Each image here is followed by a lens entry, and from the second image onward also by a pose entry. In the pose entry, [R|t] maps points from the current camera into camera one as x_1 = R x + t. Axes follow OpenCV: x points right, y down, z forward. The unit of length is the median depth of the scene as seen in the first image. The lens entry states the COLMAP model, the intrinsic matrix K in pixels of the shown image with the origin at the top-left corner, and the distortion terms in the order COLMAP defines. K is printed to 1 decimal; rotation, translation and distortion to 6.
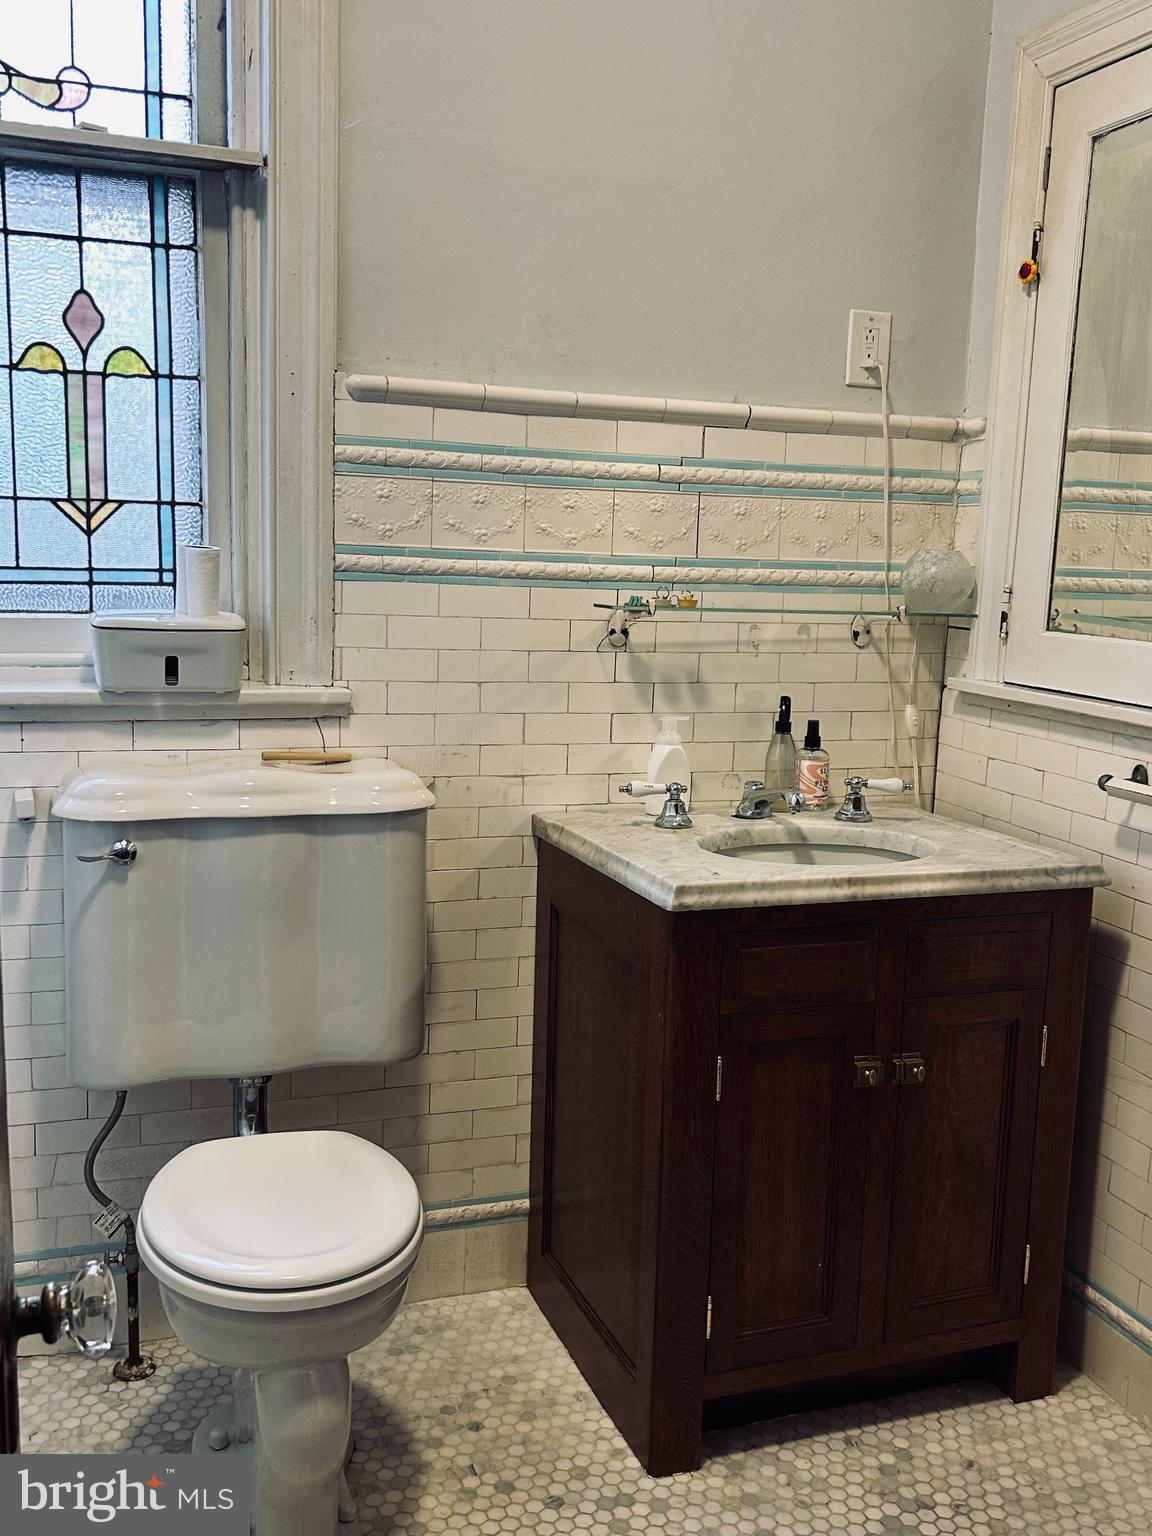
lens RADIAL K [[1455.2, 0, 582.6], [0, 1455.2, 768.7], [0, 0, 1]] dist [0.036735, 0.000000]
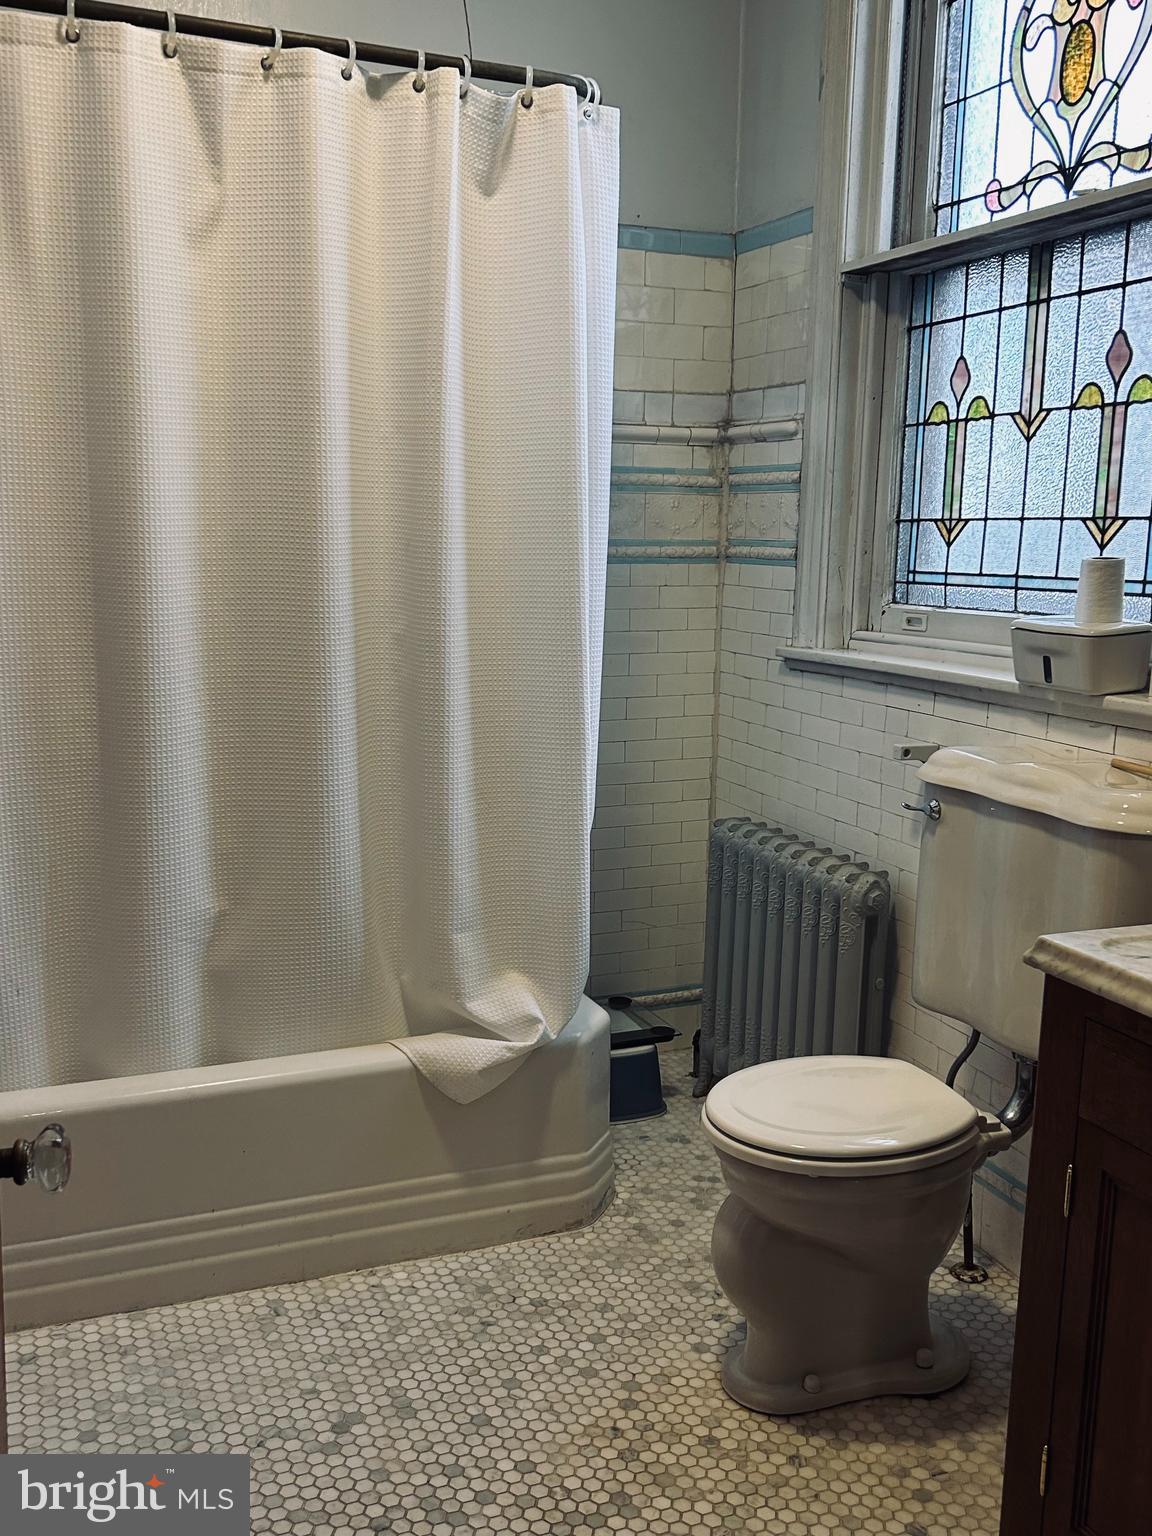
lens RADIAL K [[1455.2, 0, 581.3], [0, 1455.2, 767.5], [0, 0, 1]] dist [0.036735, 0.000000]
pose [[0.057548, 0.136756, -0.988932, 0.779534], [-0.177160, 0.976251, 0.124693, -0.067890], [0.982498, 0.168024, 0.080409, 0.560620]]
